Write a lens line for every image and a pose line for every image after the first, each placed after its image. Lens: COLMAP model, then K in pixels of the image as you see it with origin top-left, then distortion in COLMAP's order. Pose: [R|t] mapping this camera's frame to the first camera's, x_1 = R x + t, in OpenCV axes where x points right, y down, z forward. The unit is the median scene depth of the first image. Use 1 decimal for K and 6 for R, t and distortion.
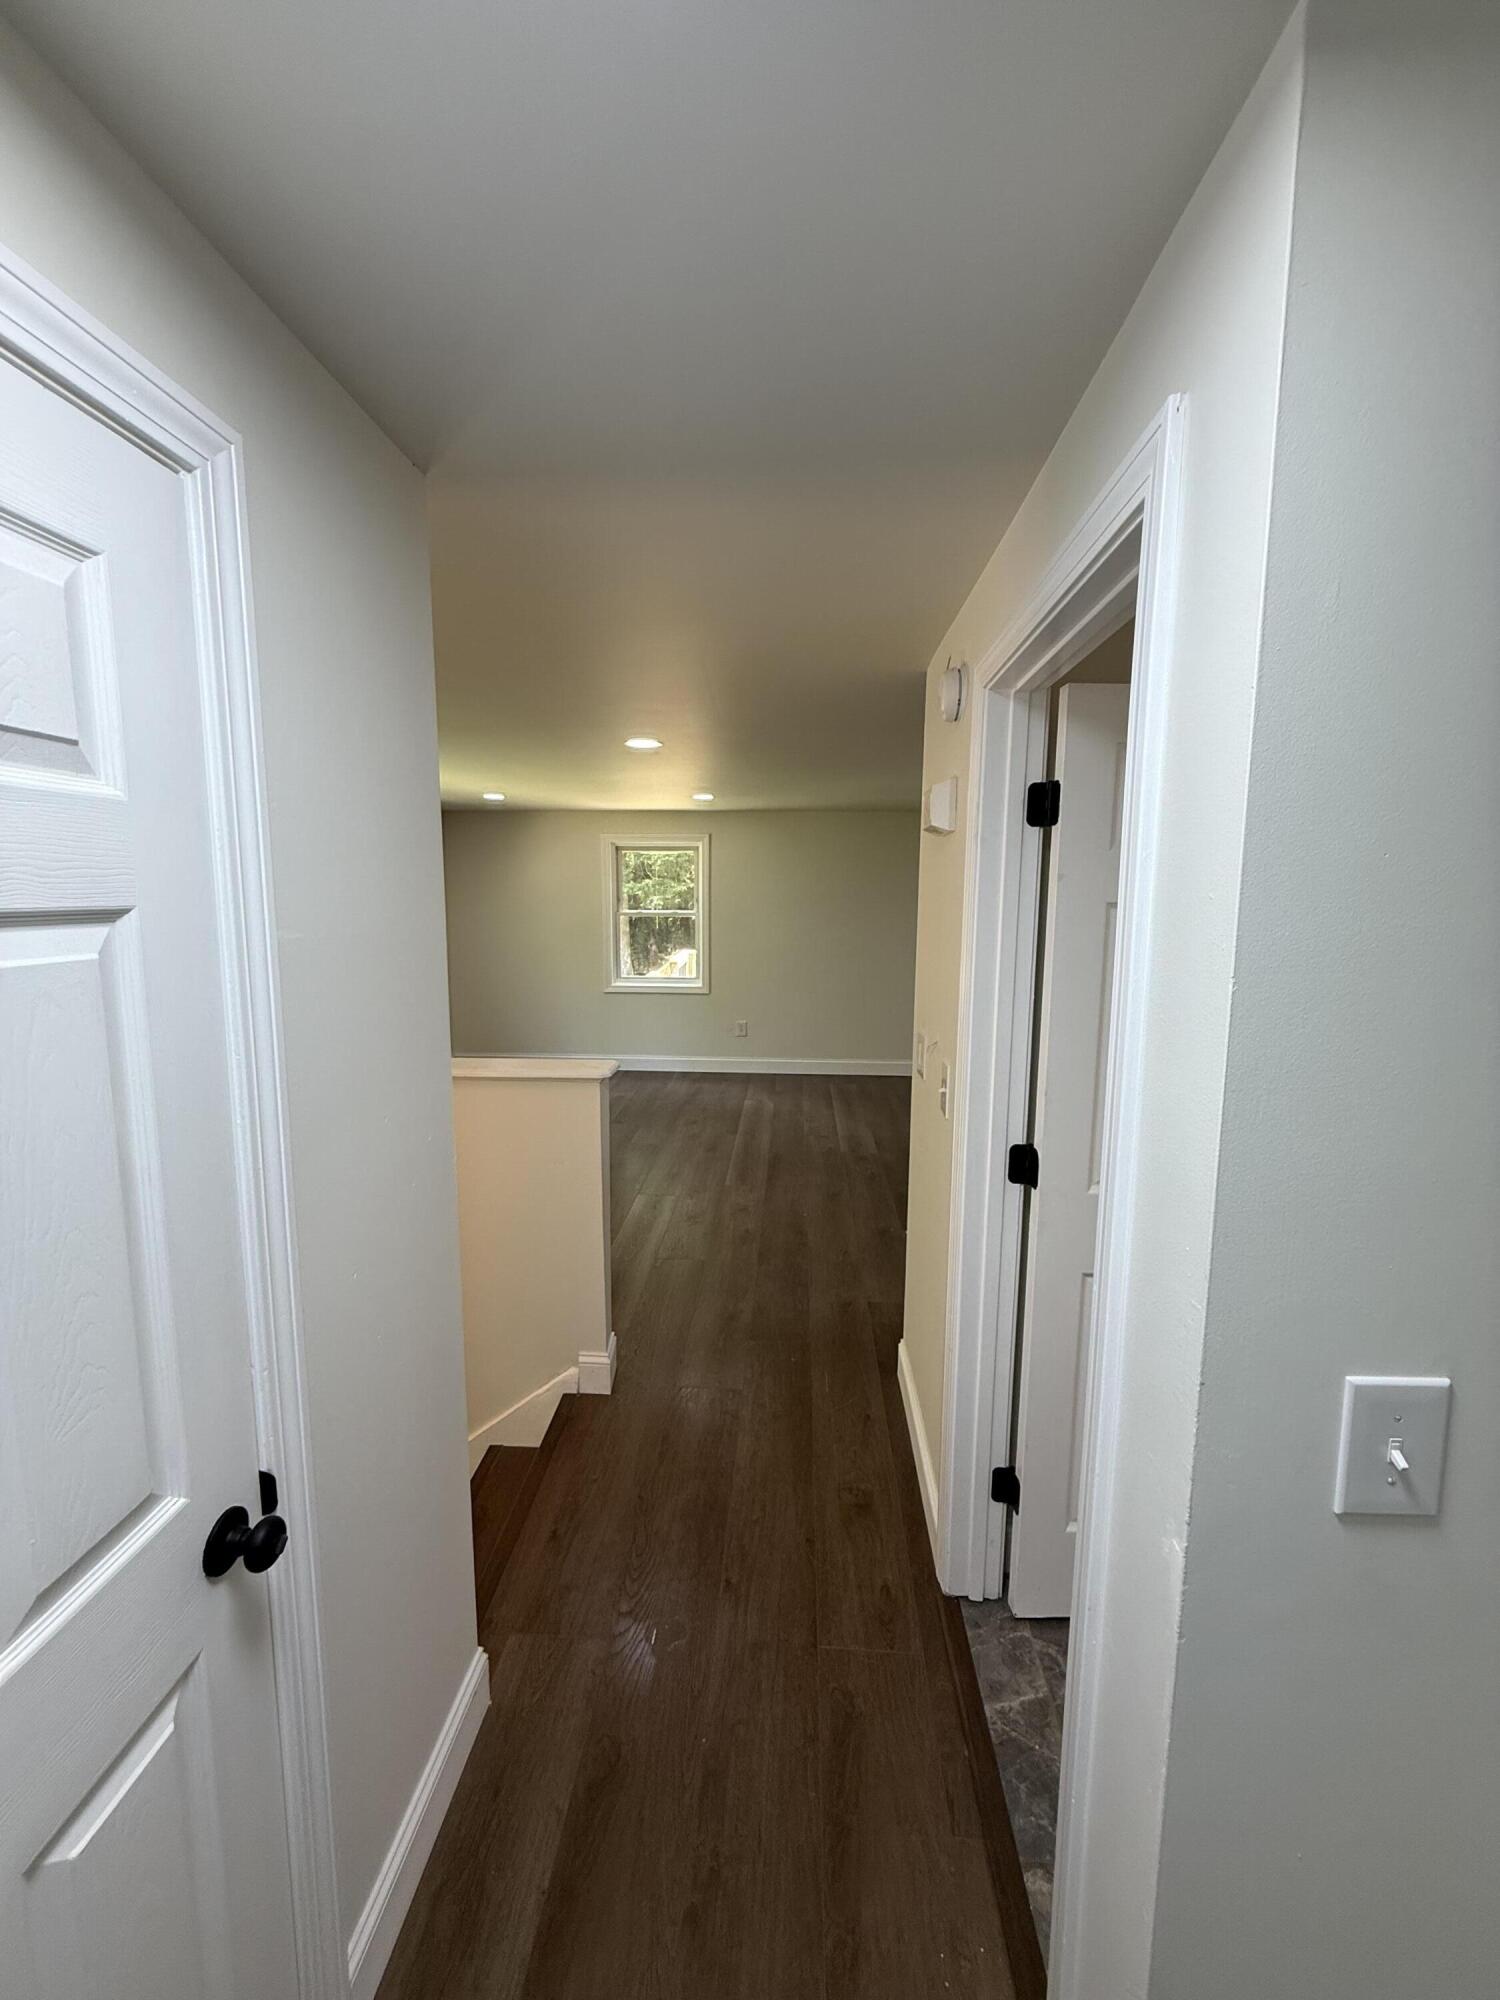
lens RADIAL K [[788.5, 0, 750.0], [0, 788.5, 1000.0], [0, 0, 1]] dist [-0.003698, -0.000317]
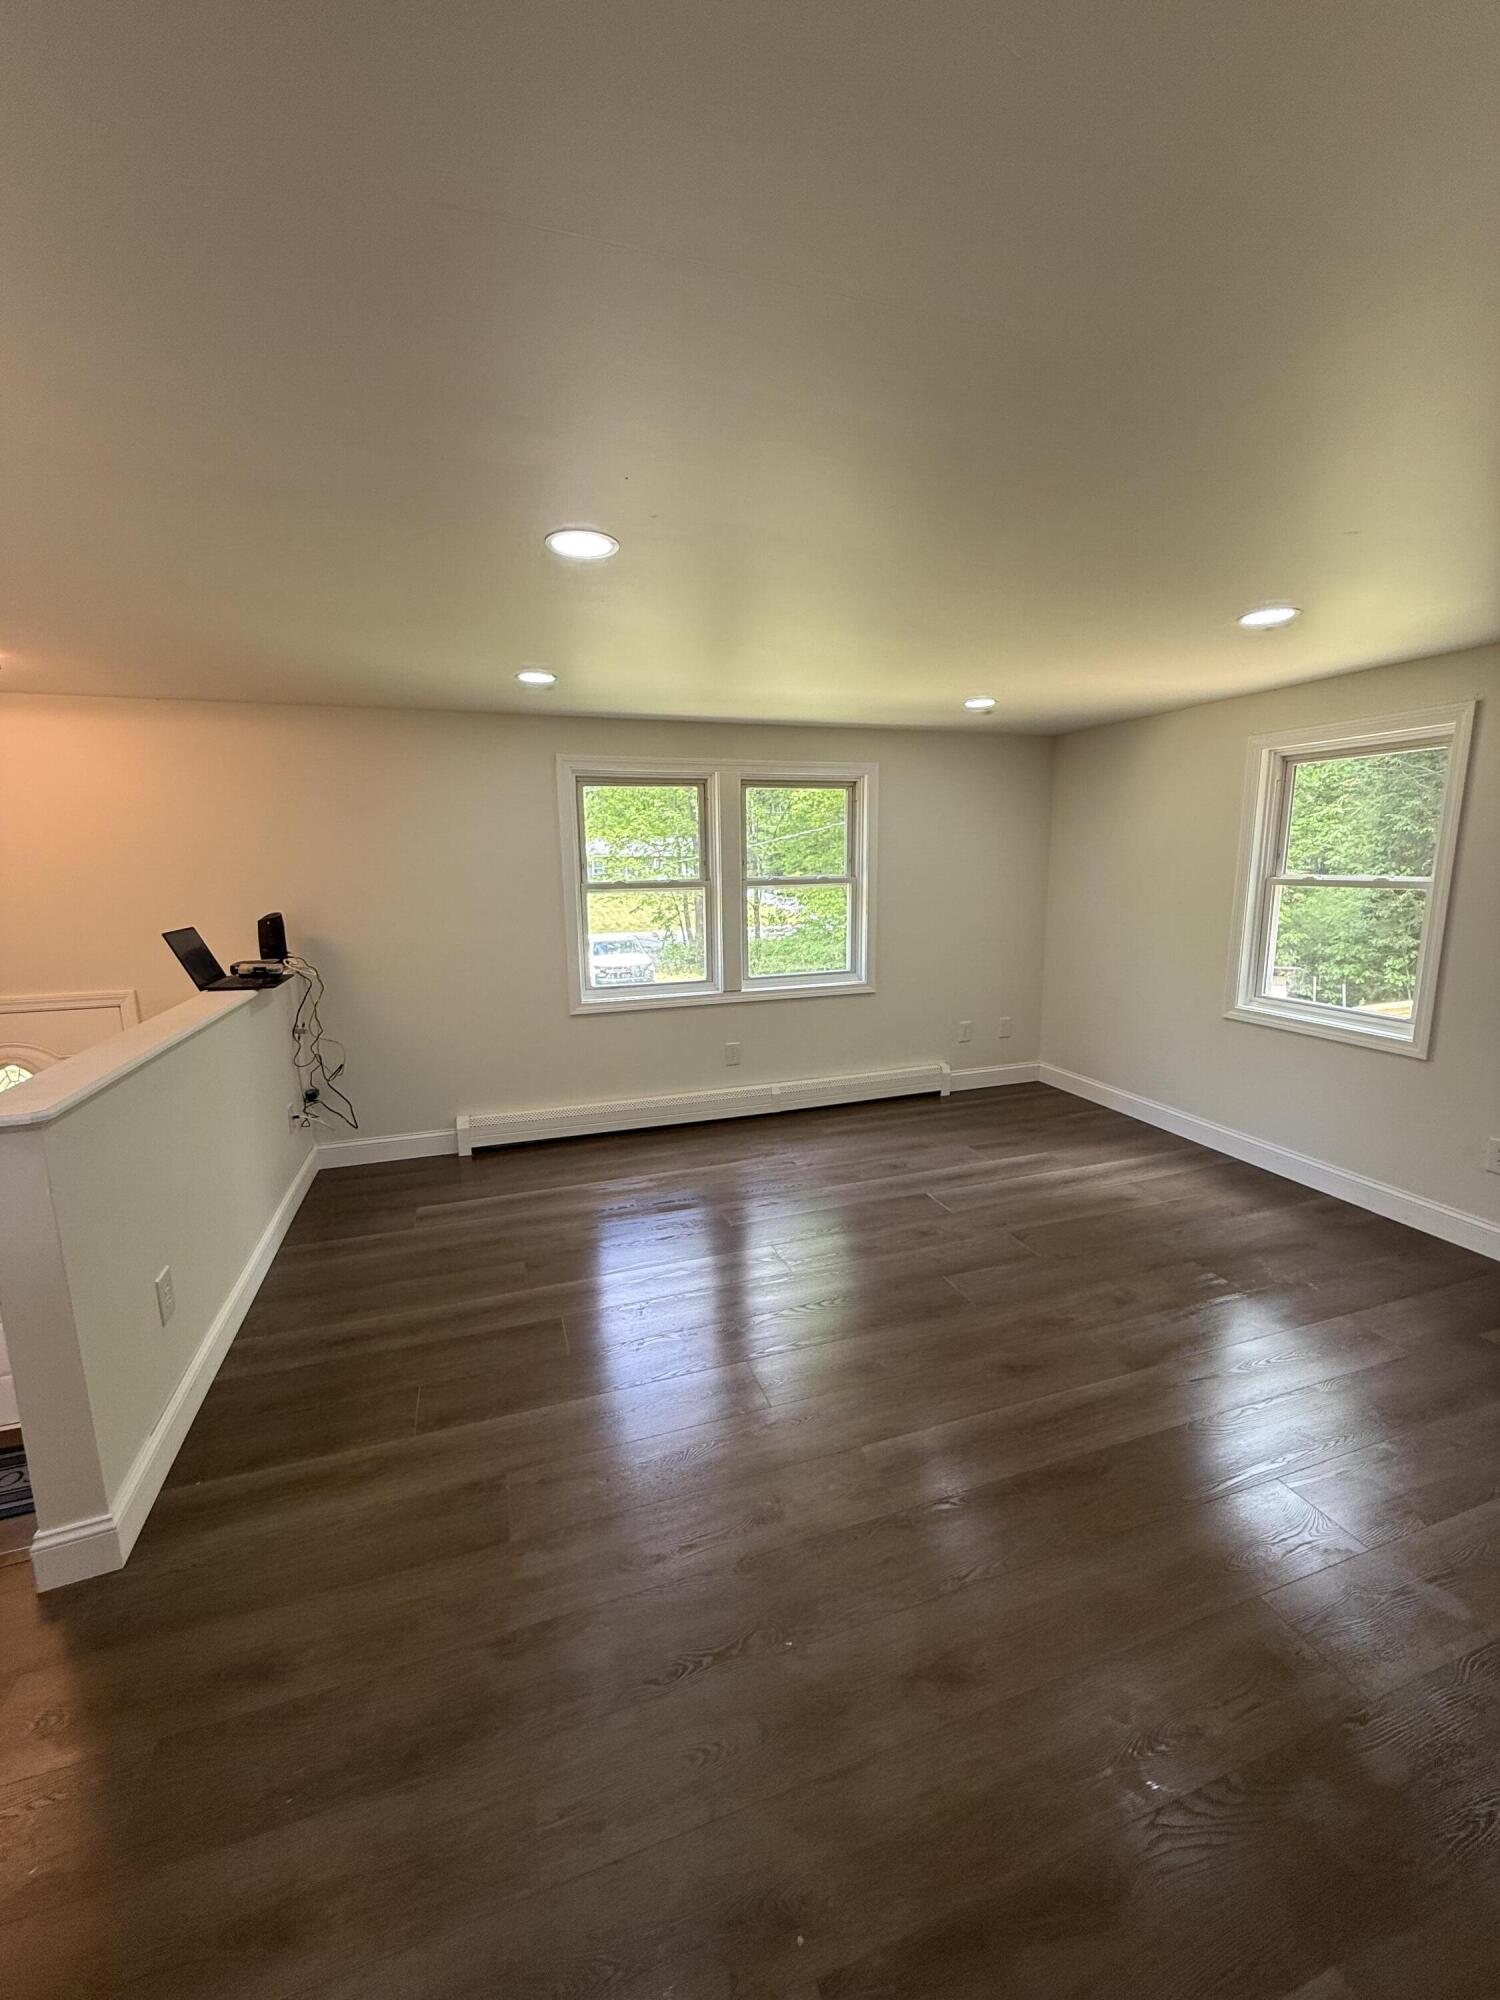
lens RADIAL K [[788.5, 0, 750.0], [0, 788.5, 1000.0], [0, 0, 1]] dist [-0.003698, -0.000317]
pose [[0.380810, 0.157793, -0.911090, 0.240489], [-0.115025, 0.985762, 0.122648, -0.060946], [0.917471, 0.058092, 0.393538, 0.522077]]
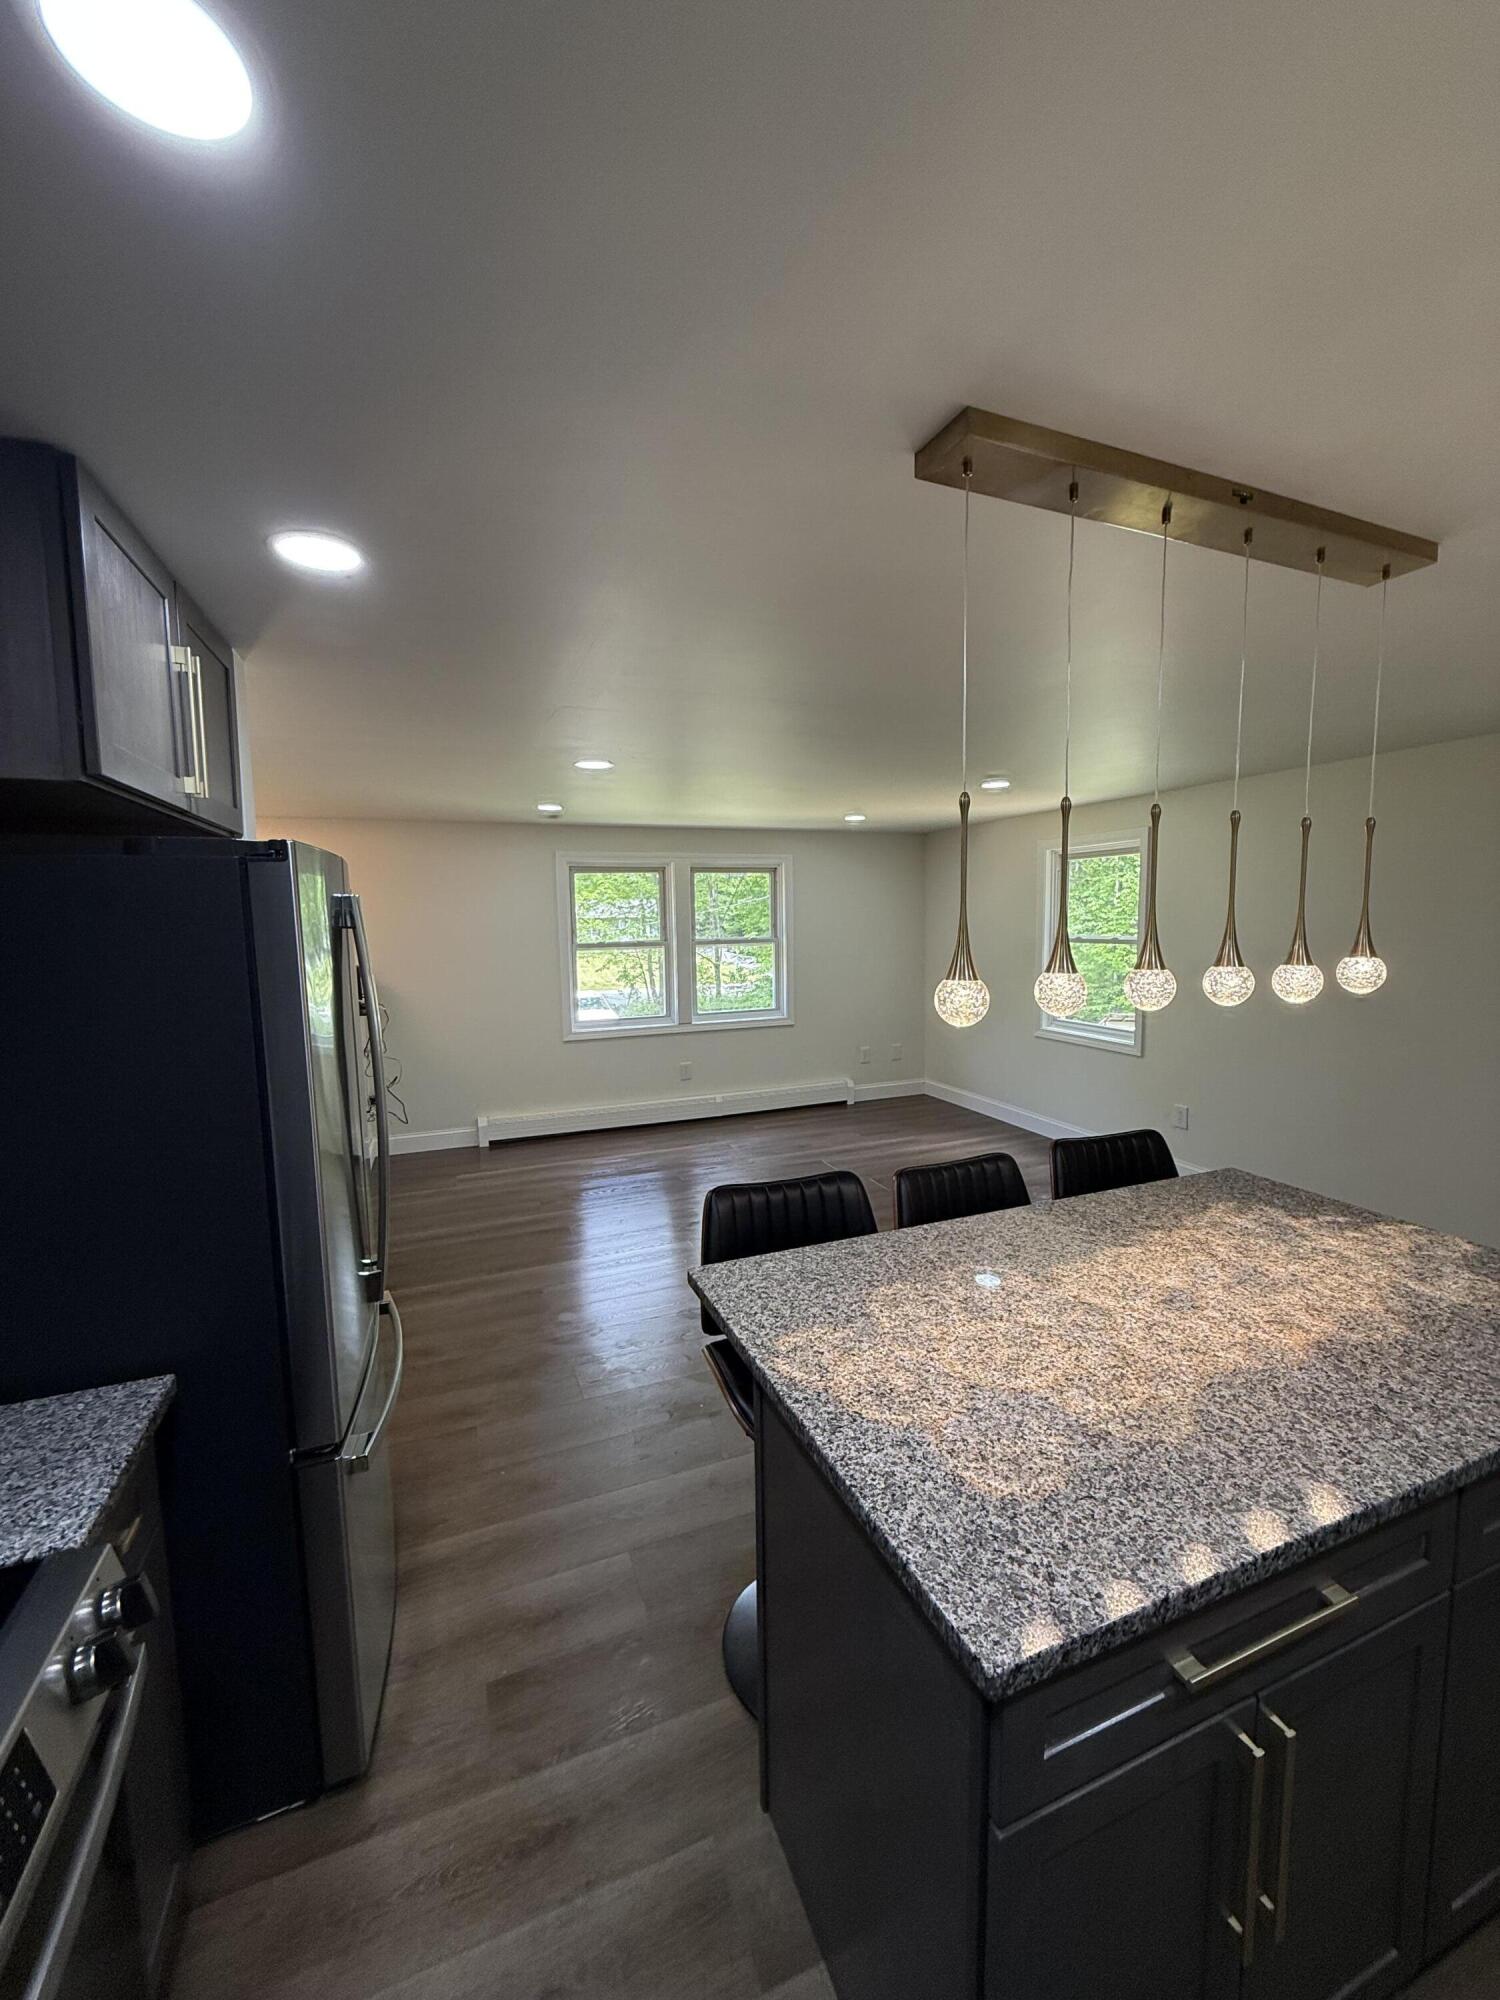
lens RADIAL K [[788.5, 0, 750.0], [0, 788.5, 1000.0], [0, 0, 1]] dist [-0.003698, -0.000317]
pose [[0.422547, 0.086105, -0.902242, 0.481203], [-0.109126, 0.993068, 0.043666, -0.057461], [0.899748, 0.080007, 0.429014, 0.444743]]
